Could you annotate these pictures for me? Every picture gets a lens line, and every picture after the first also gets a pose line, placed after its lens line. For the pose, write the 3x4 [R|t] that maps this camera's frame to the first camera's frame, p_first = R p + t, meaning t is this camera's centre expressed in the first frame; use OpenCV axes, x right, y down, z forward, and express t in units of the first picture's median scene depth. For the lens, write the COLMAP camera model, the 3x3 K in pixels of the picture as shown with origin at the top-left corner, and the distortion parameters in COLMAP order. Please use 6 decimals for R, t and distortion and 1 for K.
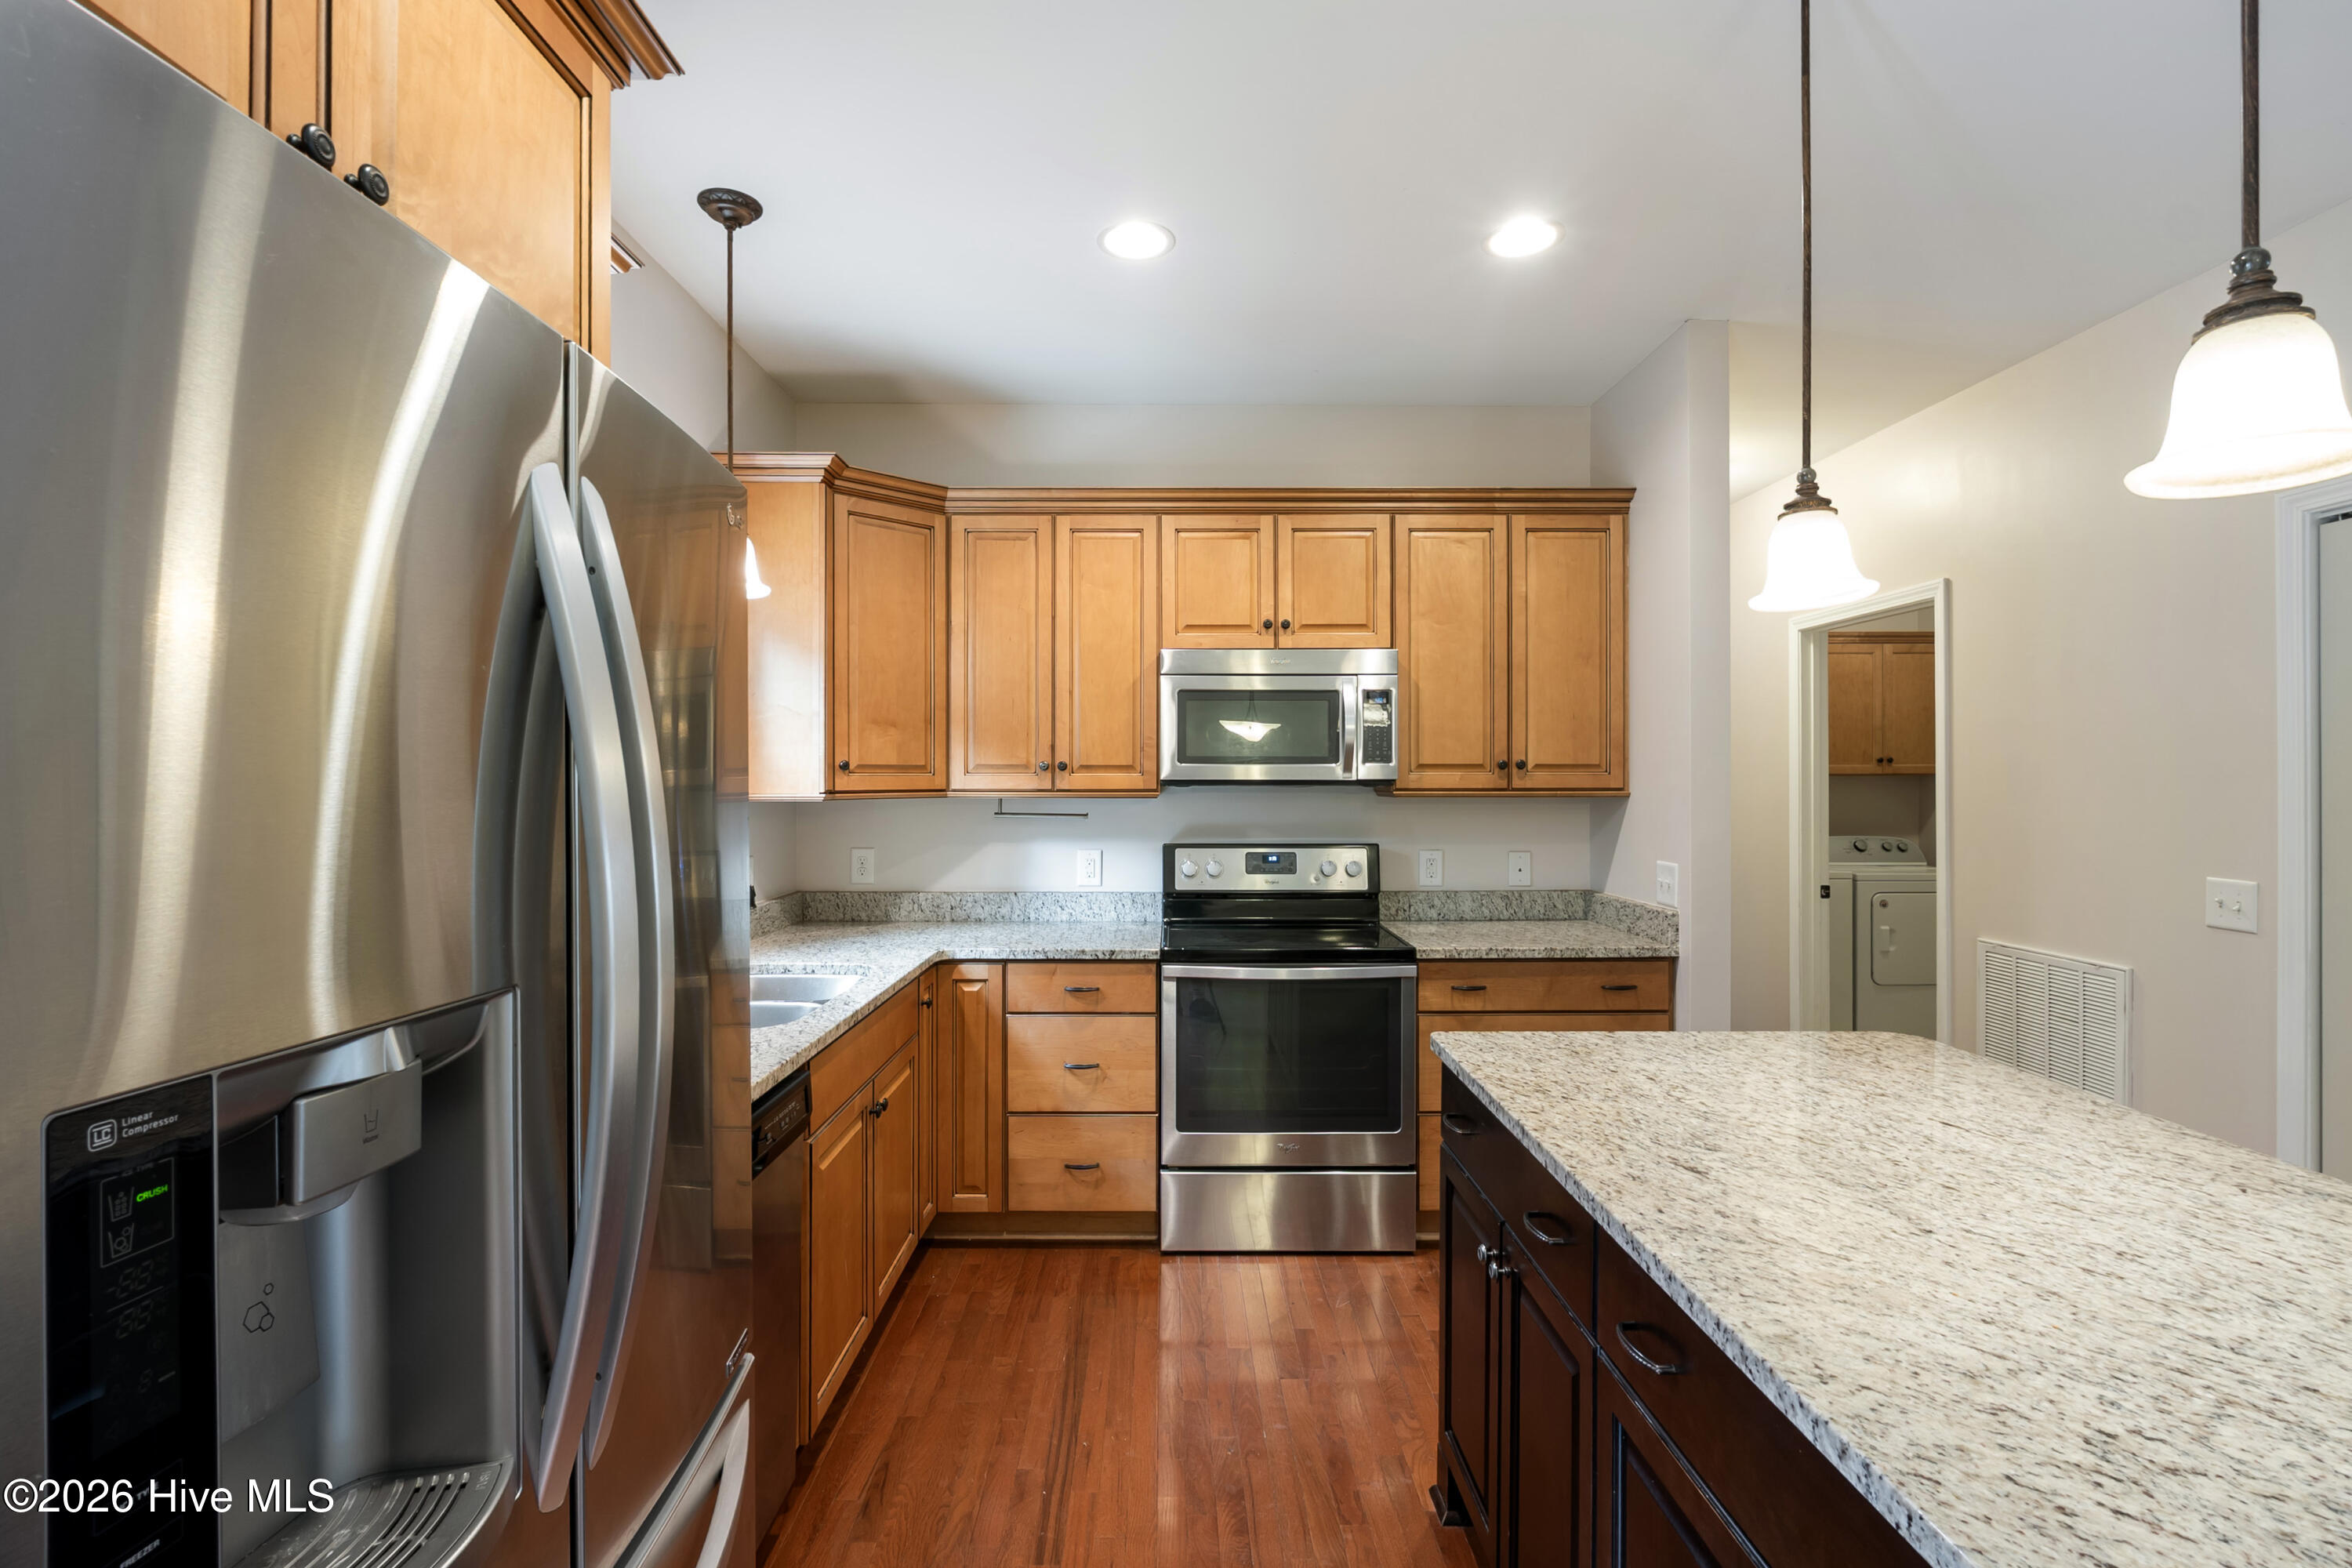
lens RADIAL K [[1076.2, 0, 1175.7], [0, 1076.2, 779.3], [0, 0, 1]] dist [-0.006983, 0.000719]
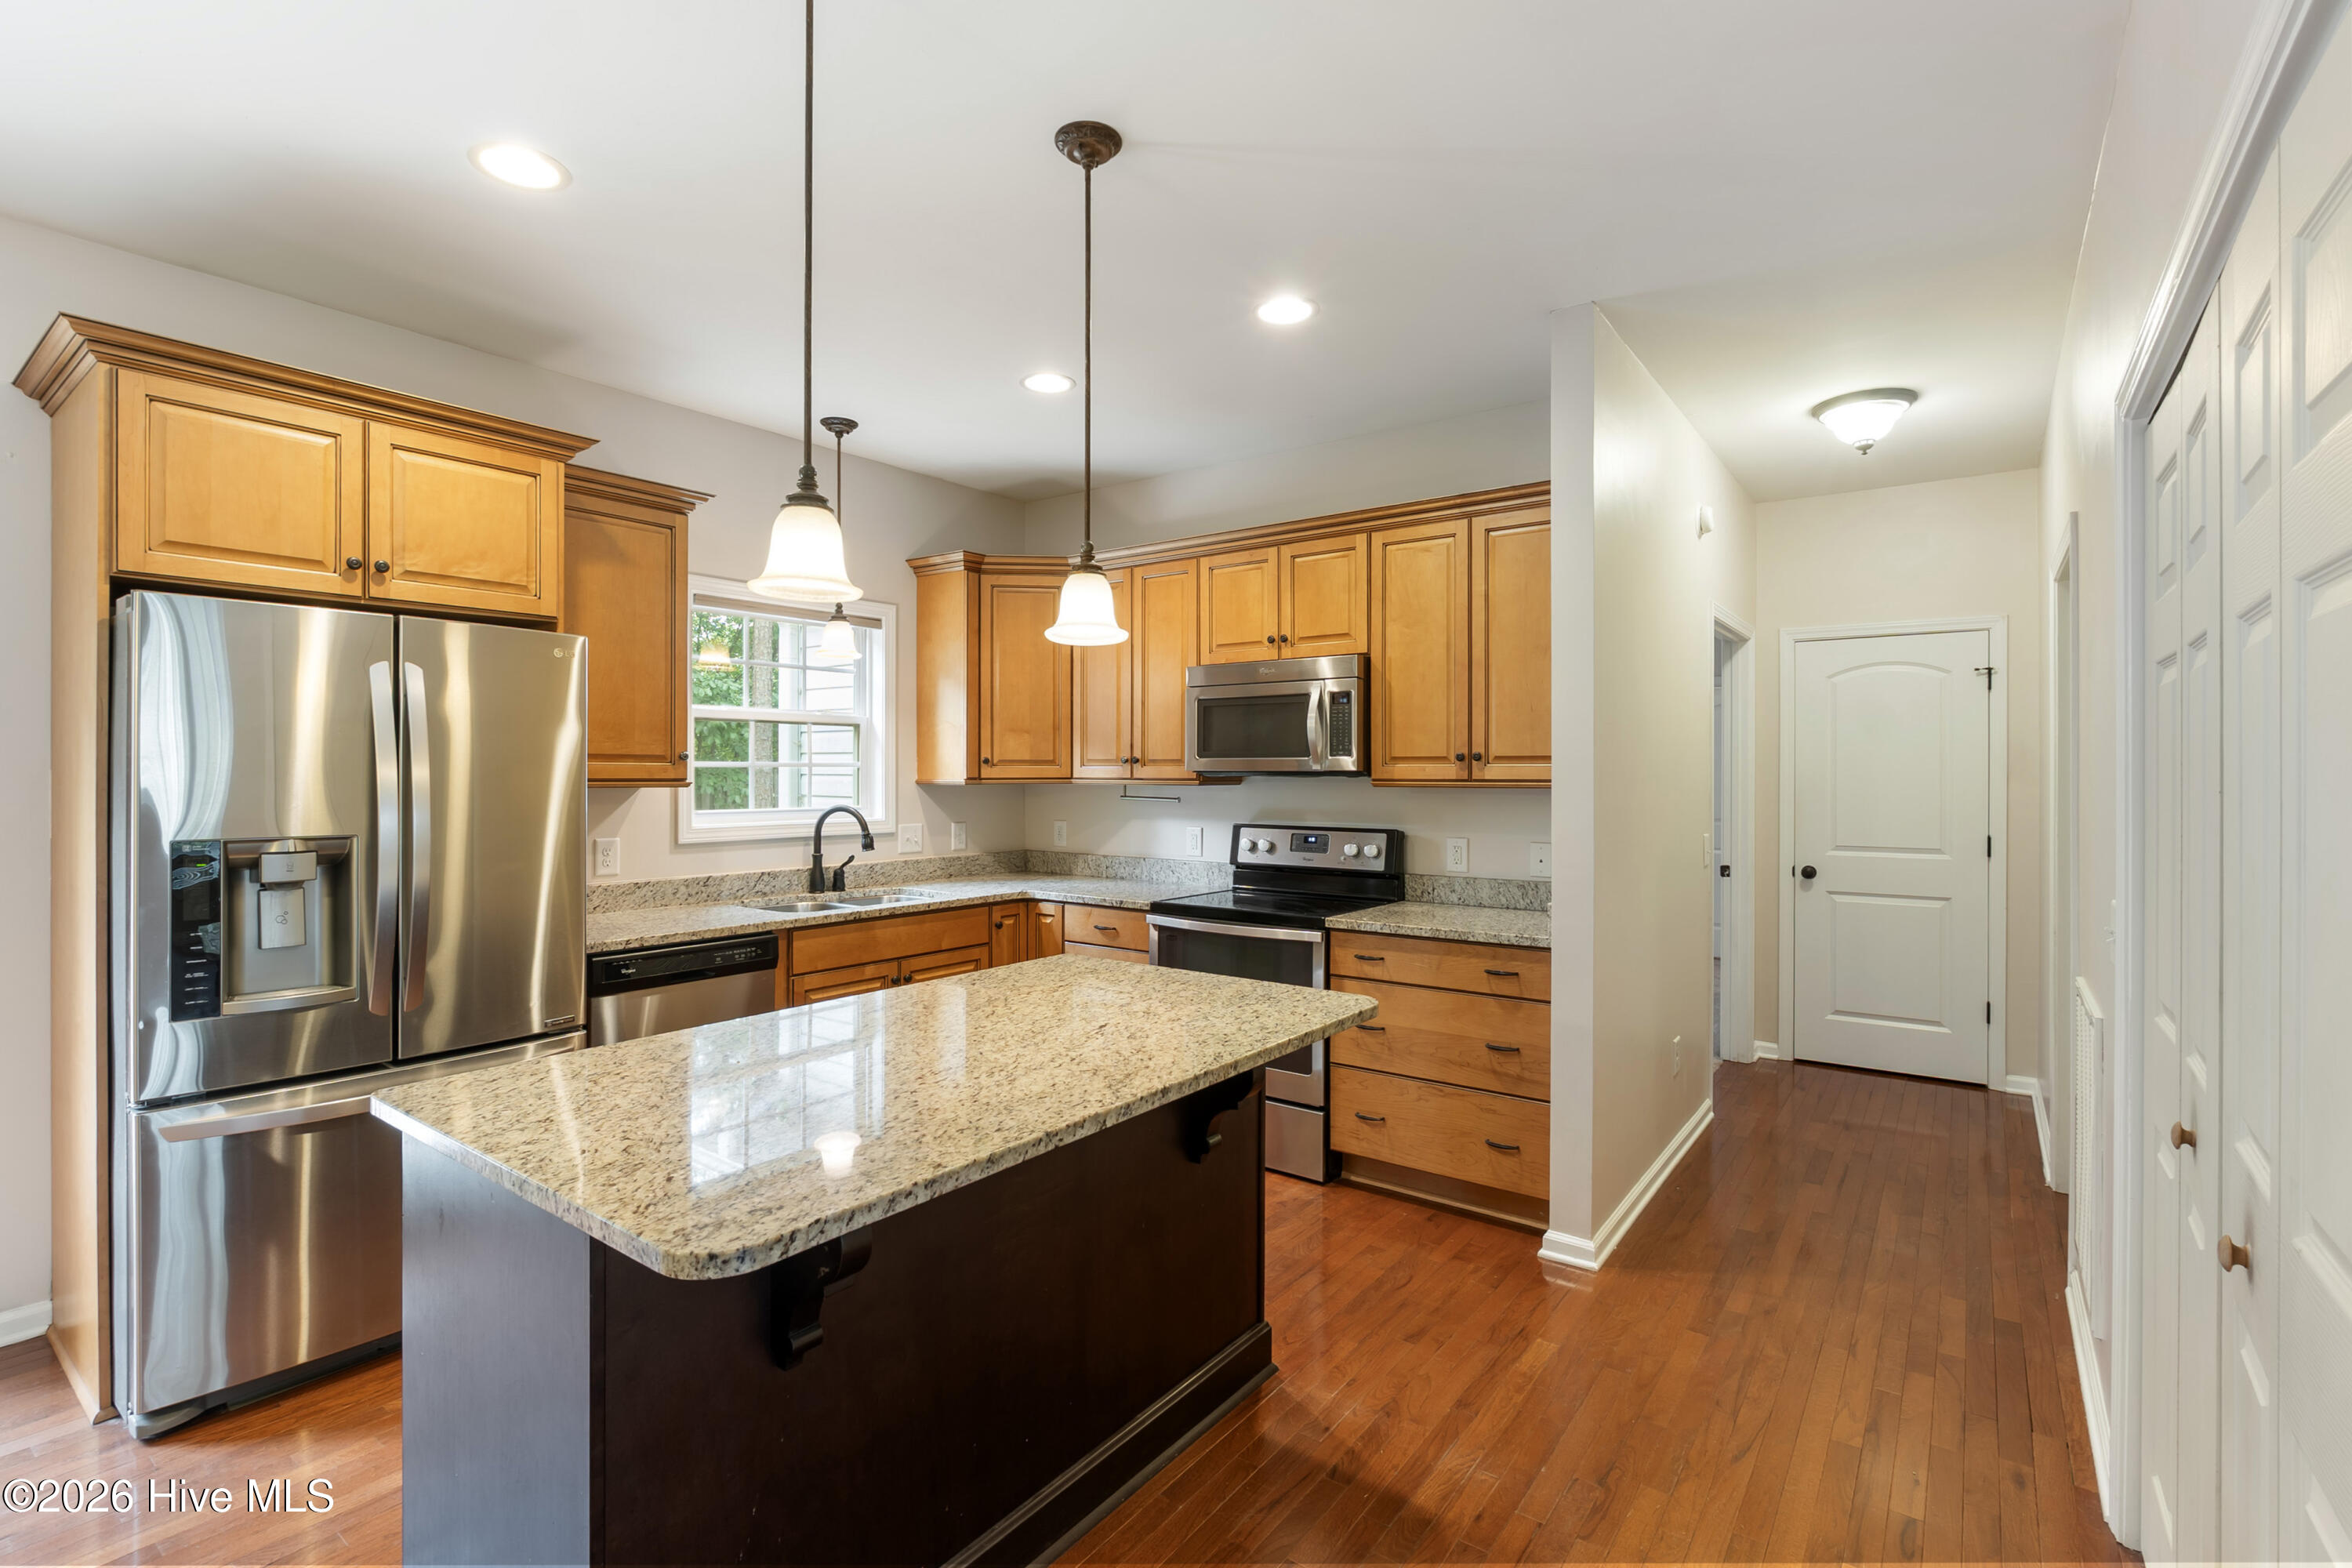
lens RADIAL K [[1076.2, 0, 1176.8], [0, 1076.2, 781.4], [0, 0, 1]] dist [-0.006983, 0.000719]
pose [[0.799940, 0.007436, -0.600034, 0.709390], [-0.001445, 0.999944, 0.010467, -0.000444], [0.600078, -0.007506, 0.799906, -0.011541]]
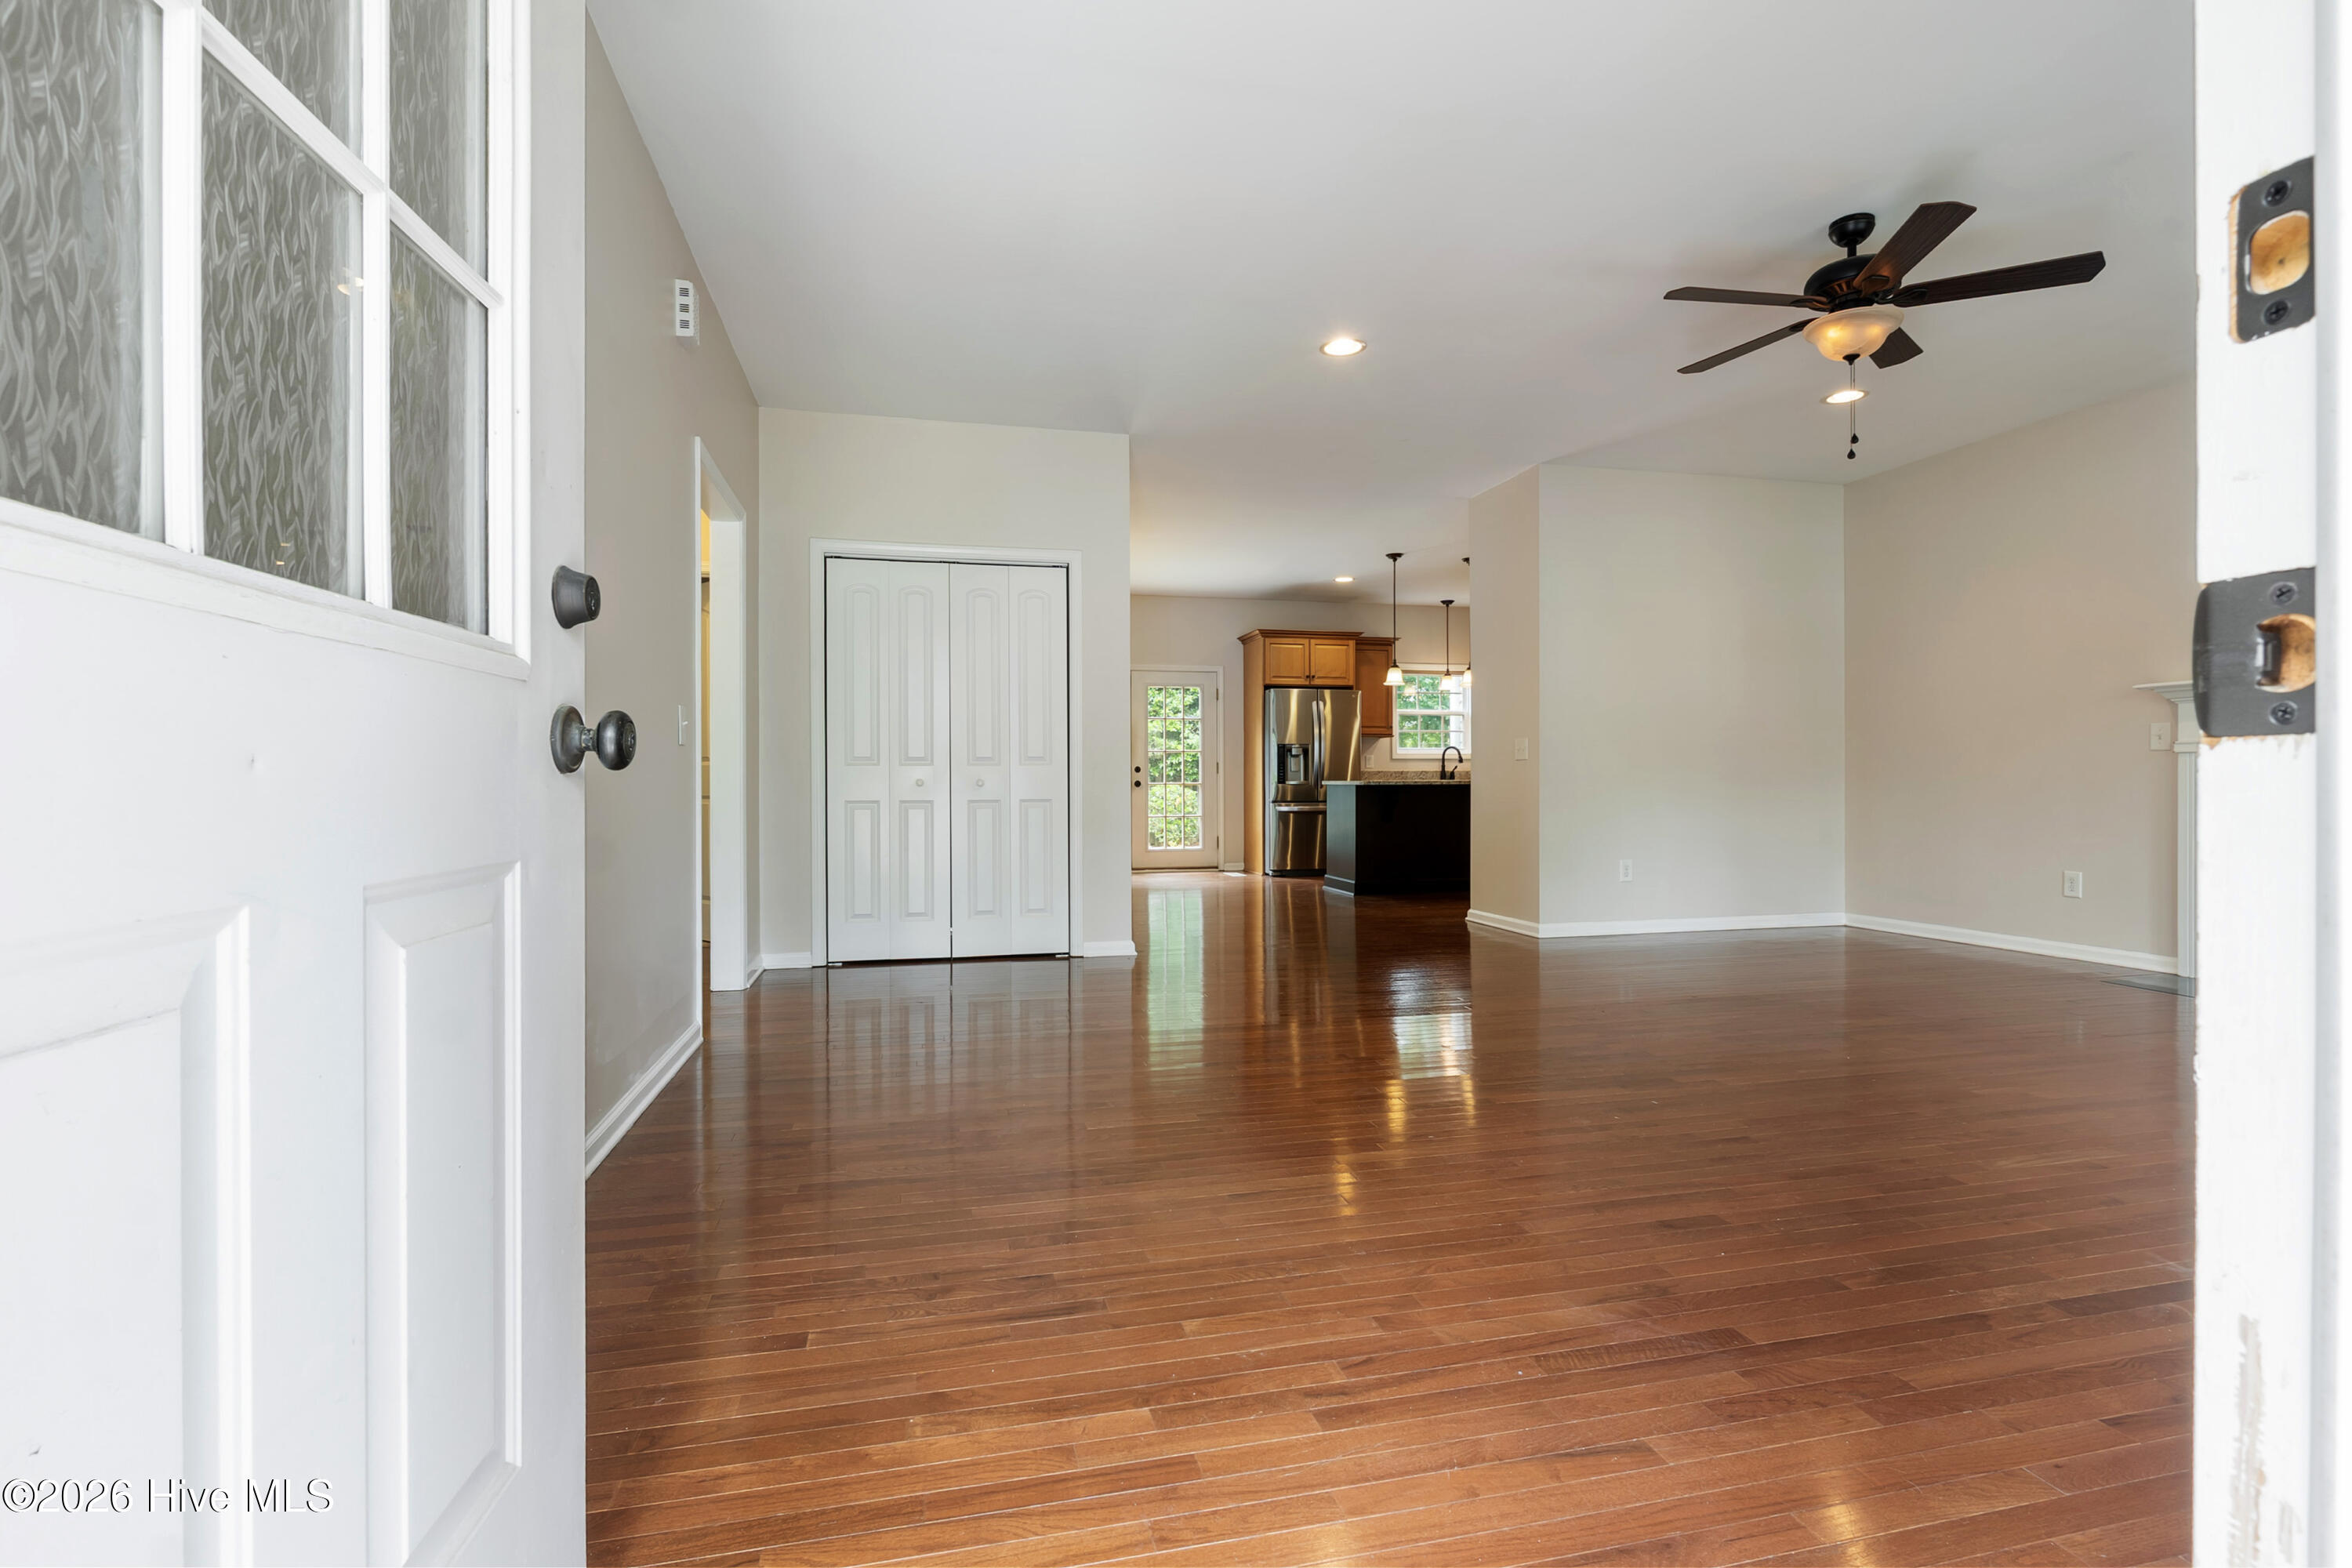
lens RADIAL K [[1076.2, 0, 1181.3], [0, 1076.2, 783.2], [0, 0, 1]] dist [-0.006983, 0.000719]
pose [[0.230732, 0.004376, -0.973007, 2.599783], [0.004968, 0.999972, 0.005676, 0.130199], [0.973005, -0.006144, 0.230704, -0.779208]]
